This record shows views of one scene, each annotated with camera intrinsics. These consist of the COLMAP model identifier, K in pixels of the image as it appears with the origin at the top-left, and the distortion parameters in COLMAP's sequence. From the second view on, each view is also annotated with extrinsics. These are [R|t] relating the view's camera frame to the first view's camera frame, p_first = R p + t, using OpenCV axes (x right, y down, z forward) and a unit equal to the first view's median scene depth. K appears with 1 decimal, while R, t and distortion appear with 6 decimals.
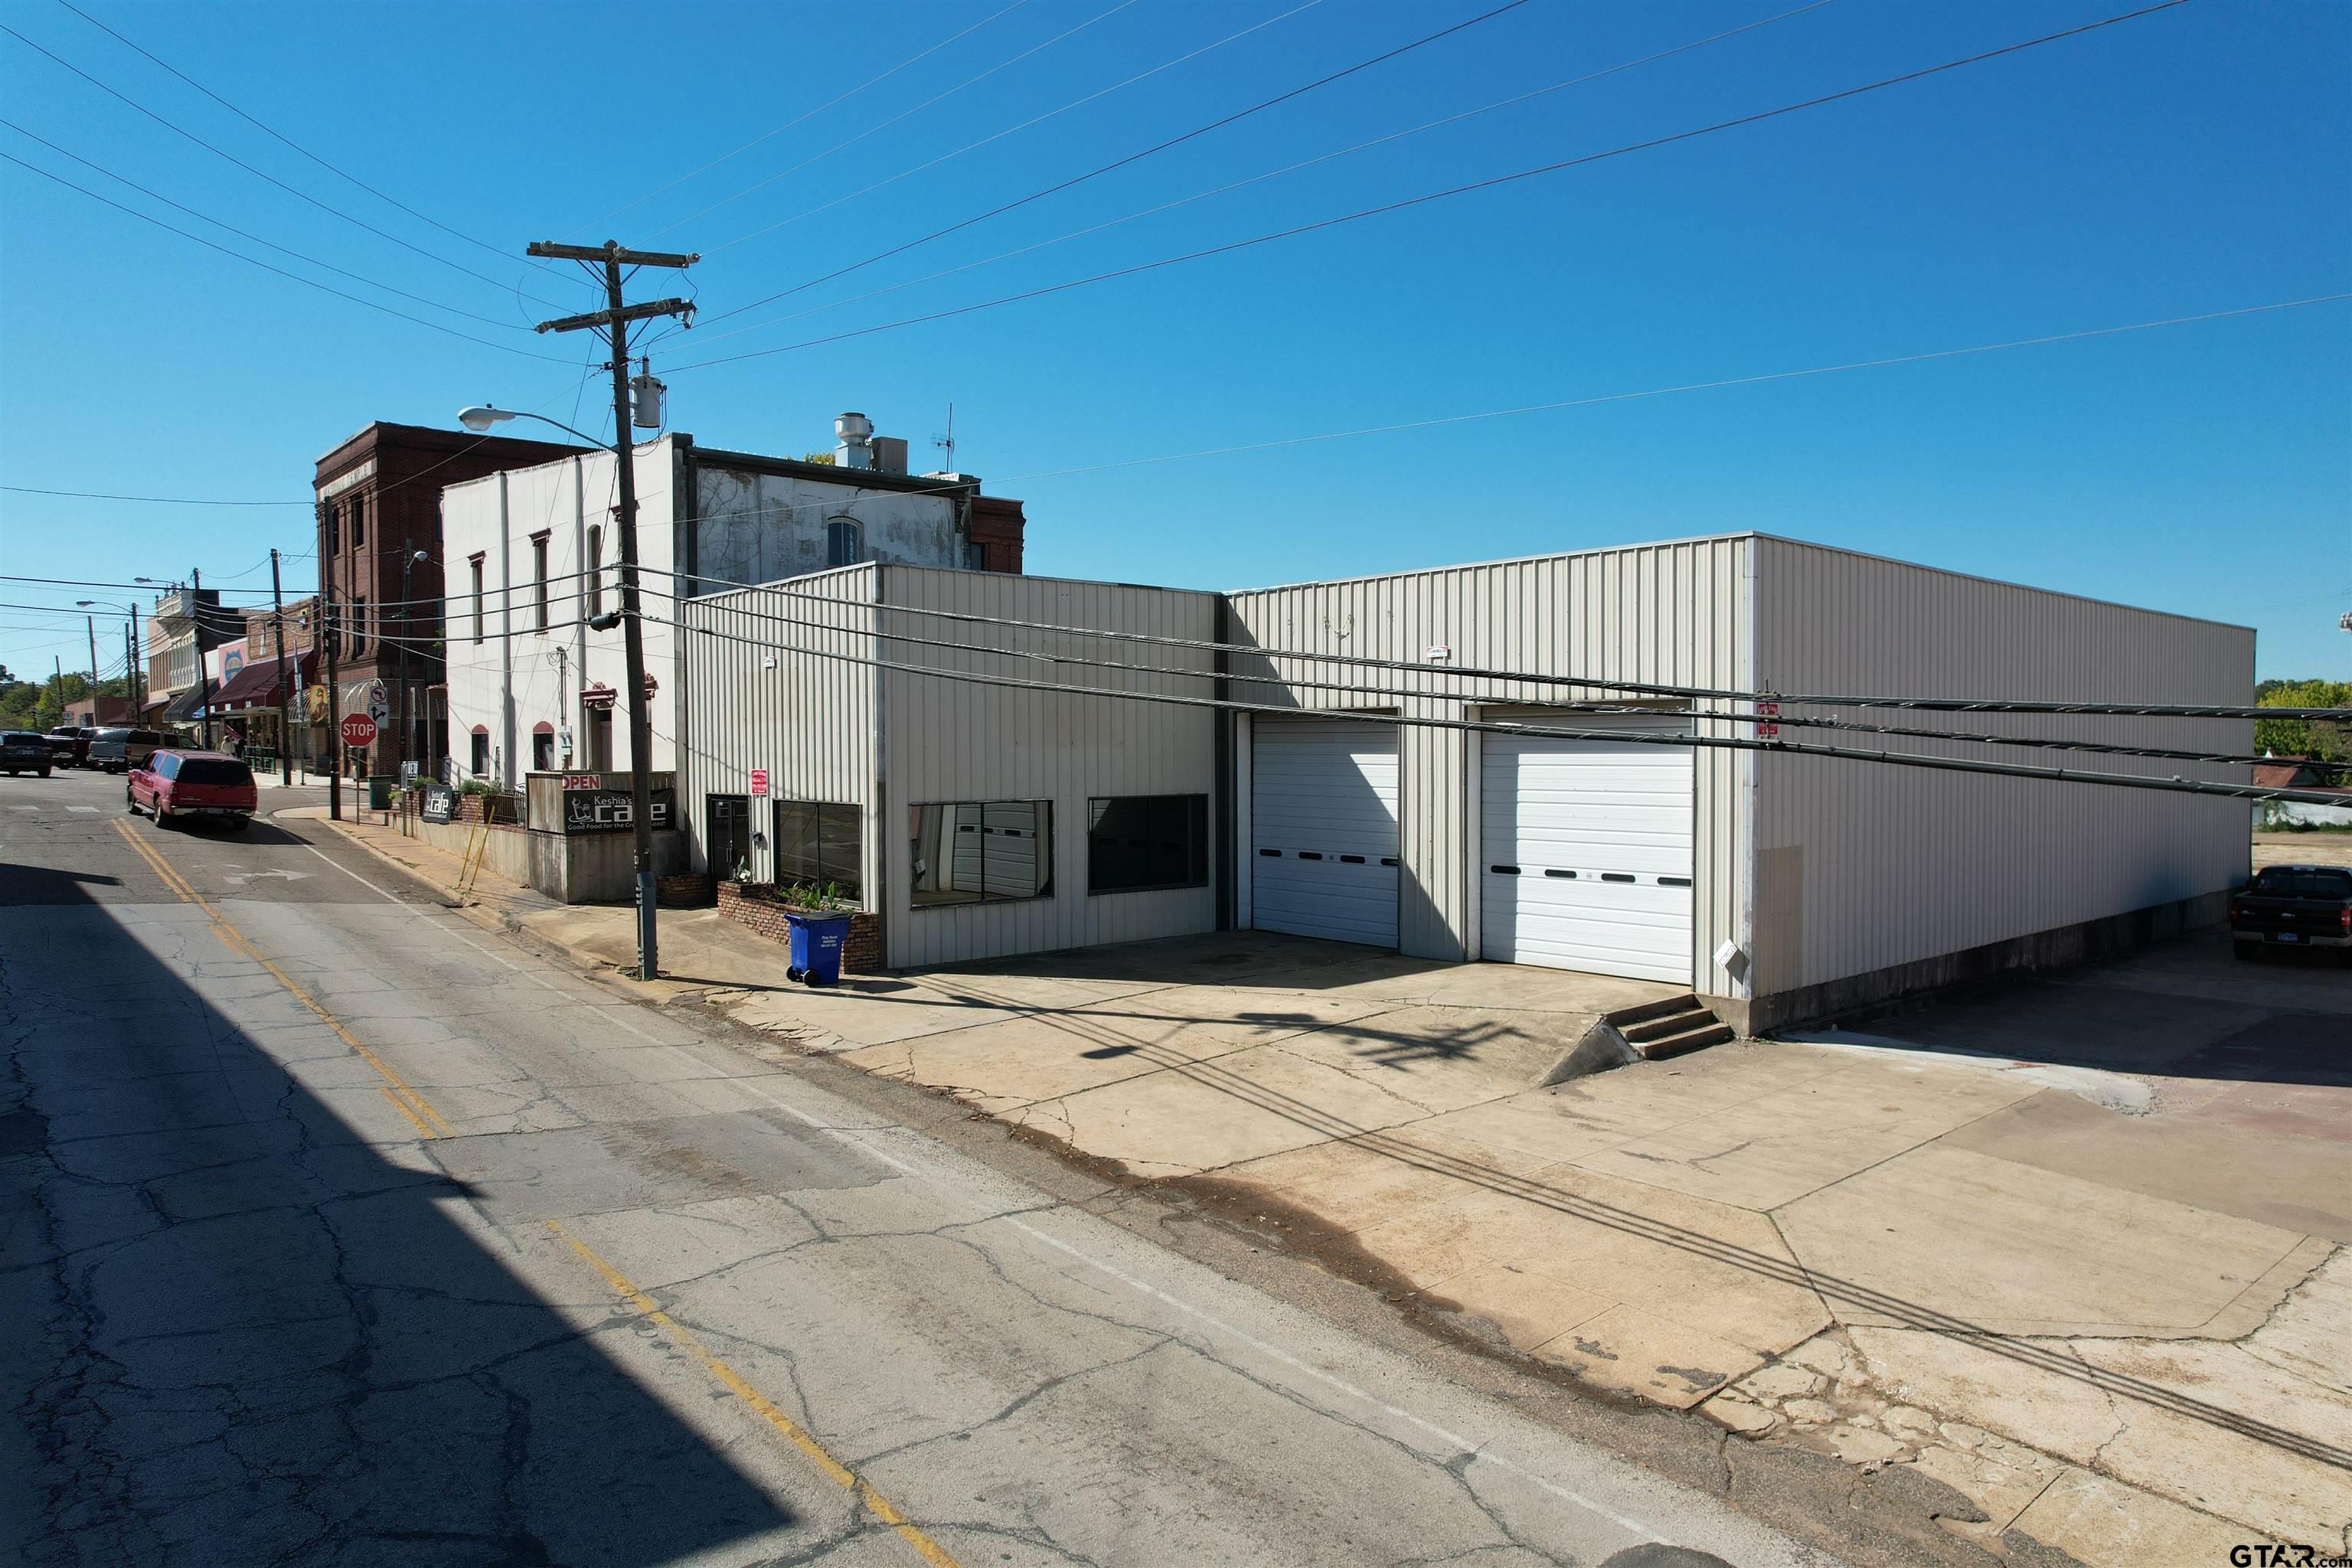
lens RADIAL K [[1491.9, 0, 1178.9], [0, 1491.9, 798.7], [0, 0, 1]] dist [-0.088883, 0.071847]
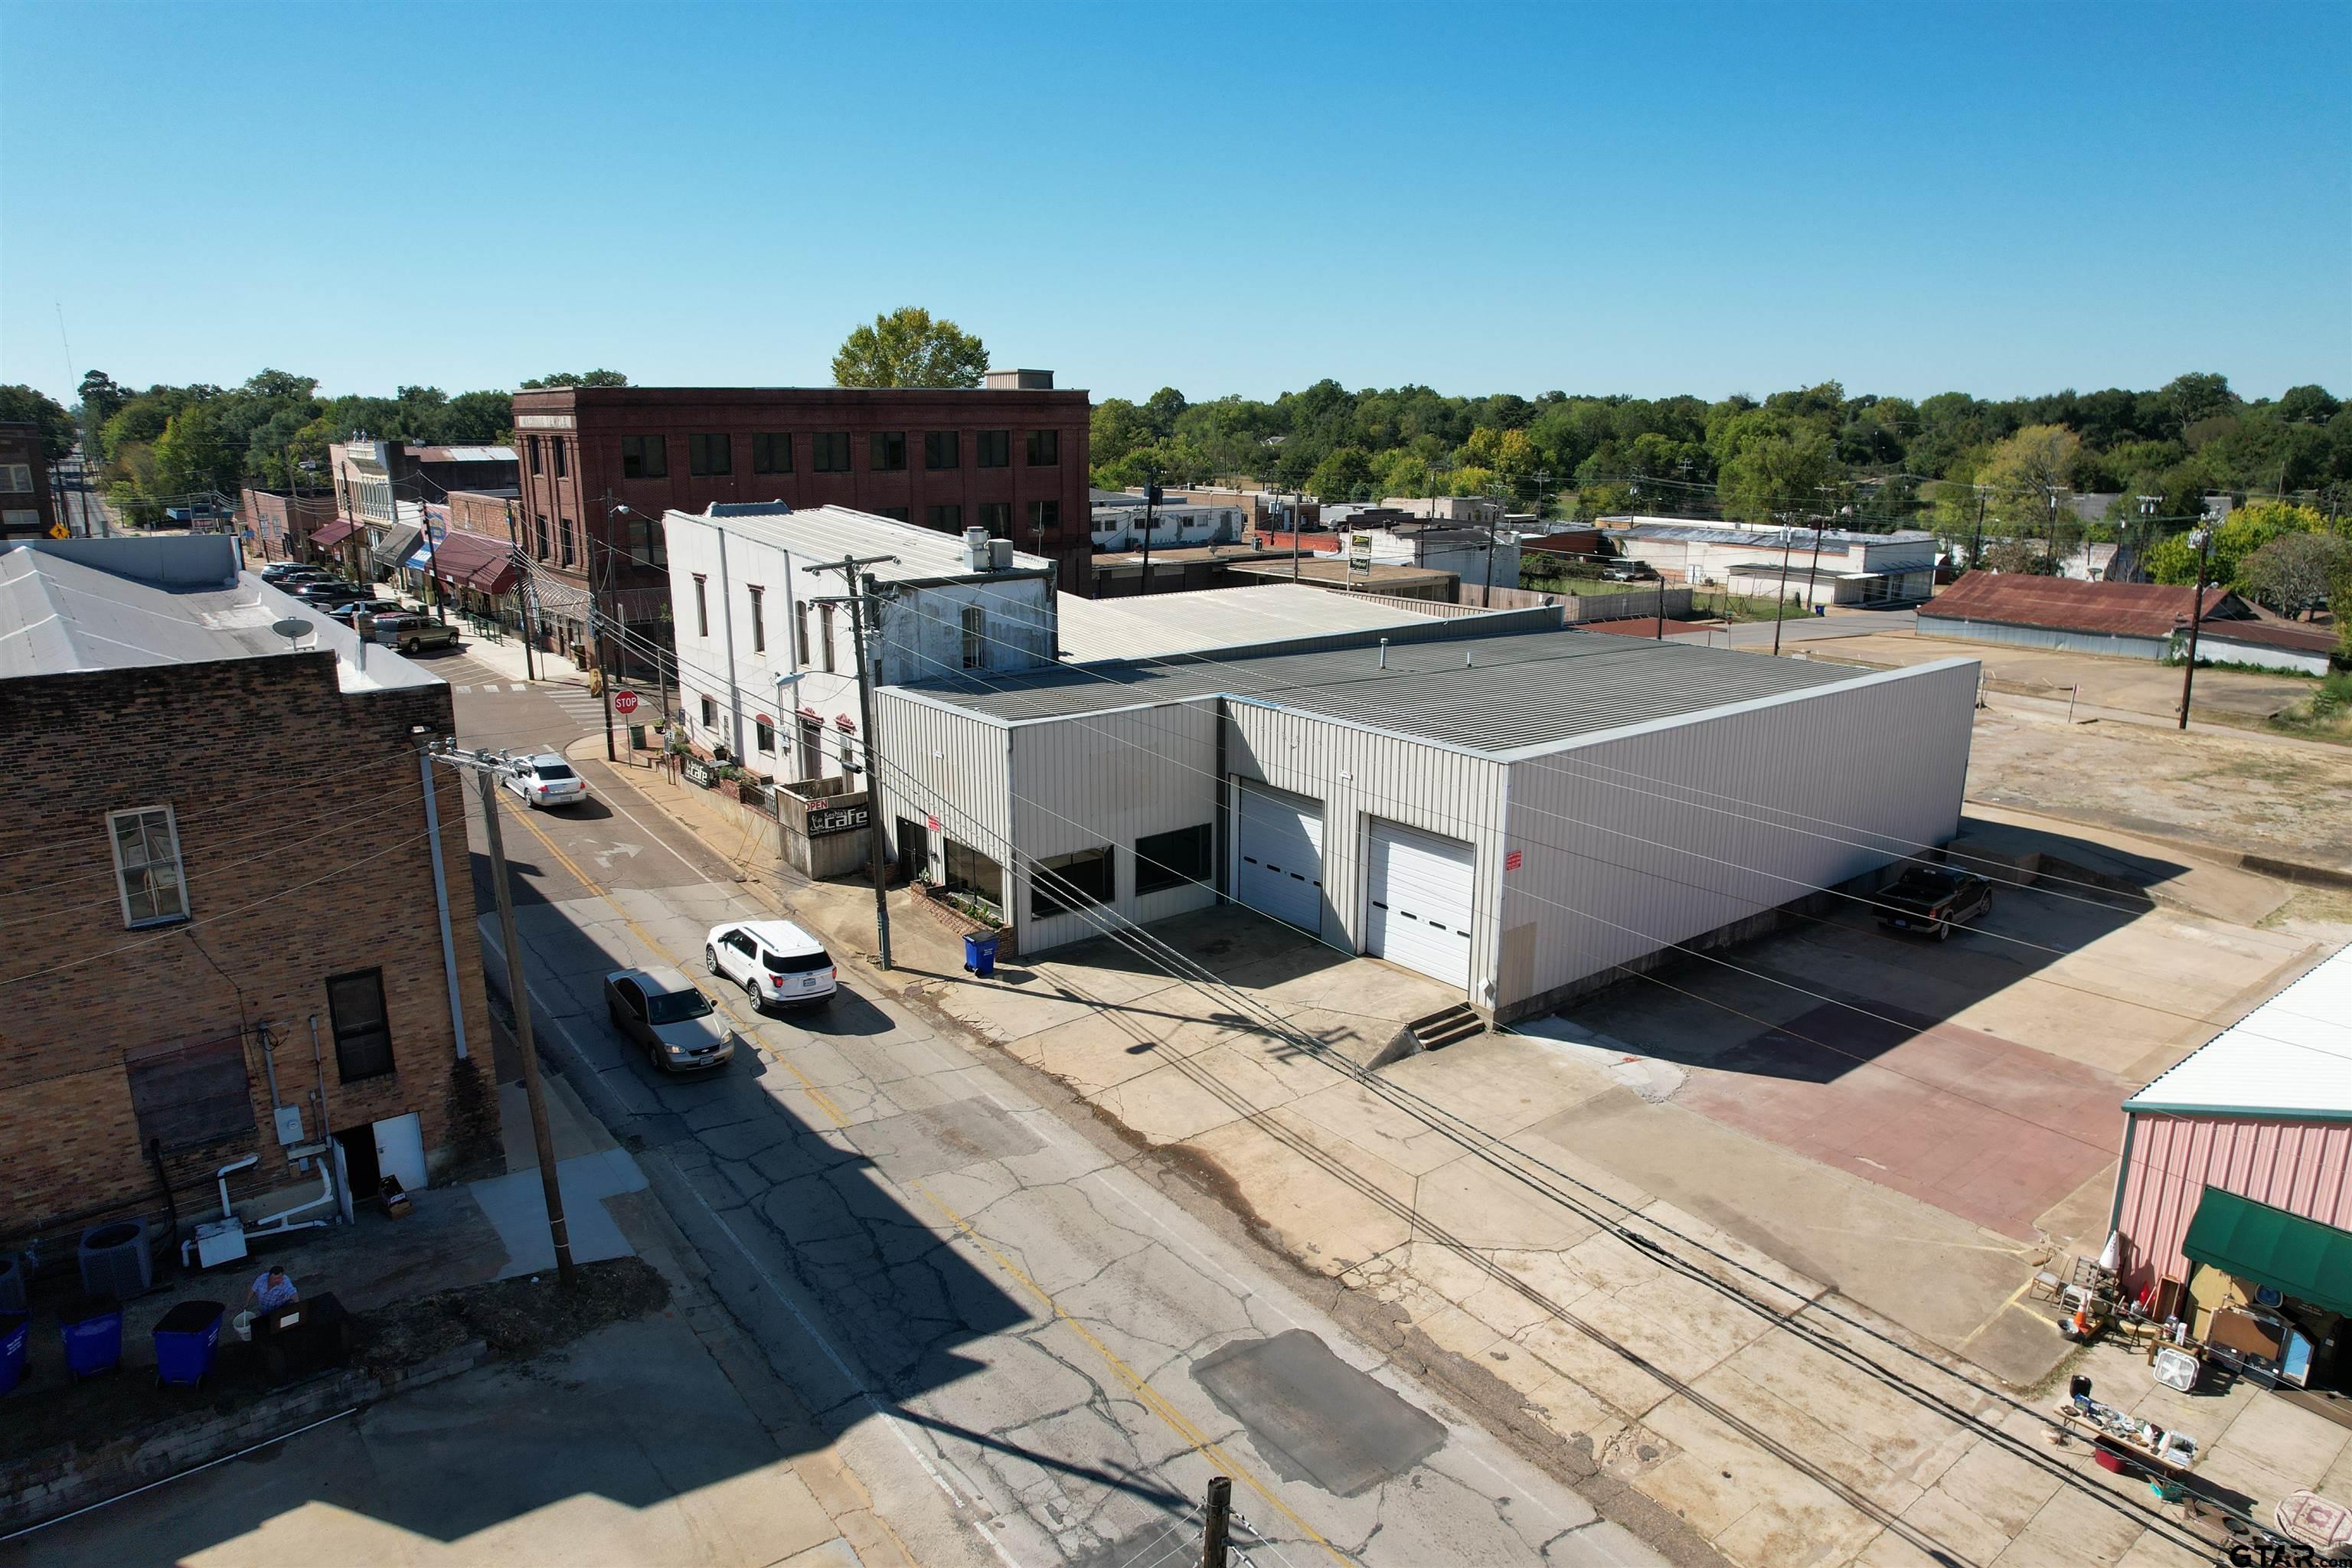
lens RADIAL K [[1491.9, 0, 1178.9], [0, 1491.9, 798.7], [0, 0, 1]] dist [-0.088883, 0.071847]
pose [[0.998995, 0.015758, -0.041952, 0.069338], [-0.006072, 0.975103, 0.221668, -0.517816], [0.044400, -0.221190, 0.974219, -0.740538]]
